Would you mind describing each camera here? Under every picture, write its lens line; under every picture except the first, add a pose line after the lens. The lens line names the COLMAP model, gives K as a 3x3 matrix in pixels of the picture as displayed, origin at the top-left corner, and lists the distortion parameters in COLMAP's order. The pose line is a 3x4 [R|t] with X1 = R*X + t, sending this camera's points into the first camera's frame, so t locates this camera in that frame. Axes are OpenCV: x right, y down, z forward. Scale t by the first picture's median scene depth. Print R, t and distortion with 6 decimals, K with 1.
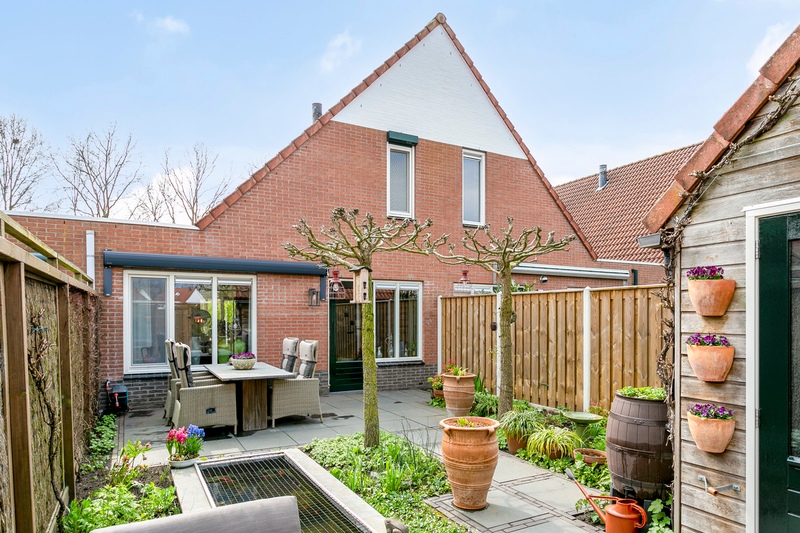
lens RADIAL K [[516.0, 0, 431.9], [0, 516.0, 266.9], [0, 0, 1]] dist [-0.007108, -0.001841]
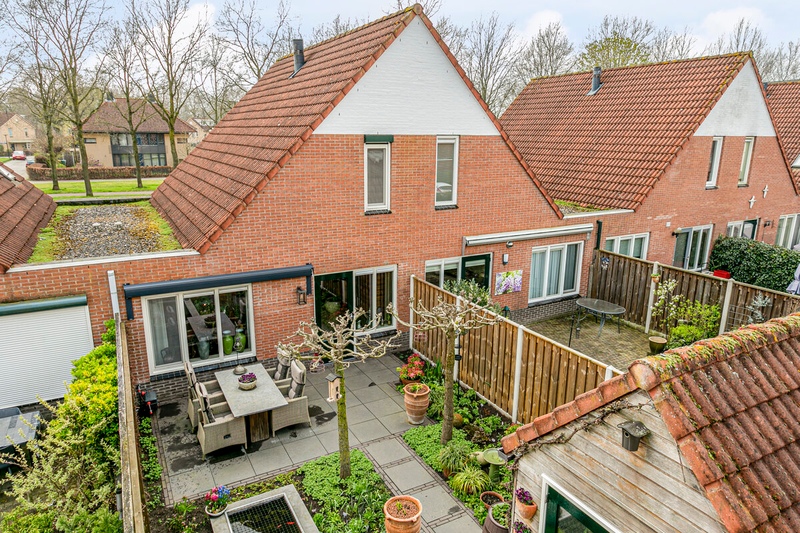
lens RADIAL K [[516.0, 0, 431.9], [0, 516.0, 266.9], [0, 0, 1]] dist [-0.007108, -0.001841]
pose [[0.999595, 0.019054, 0.021159, 0.047502], [-0.023525, 0.971303, 0.236680, -0.327119], [-0.016042, -0.237082, 0.971357, -0.145219]]
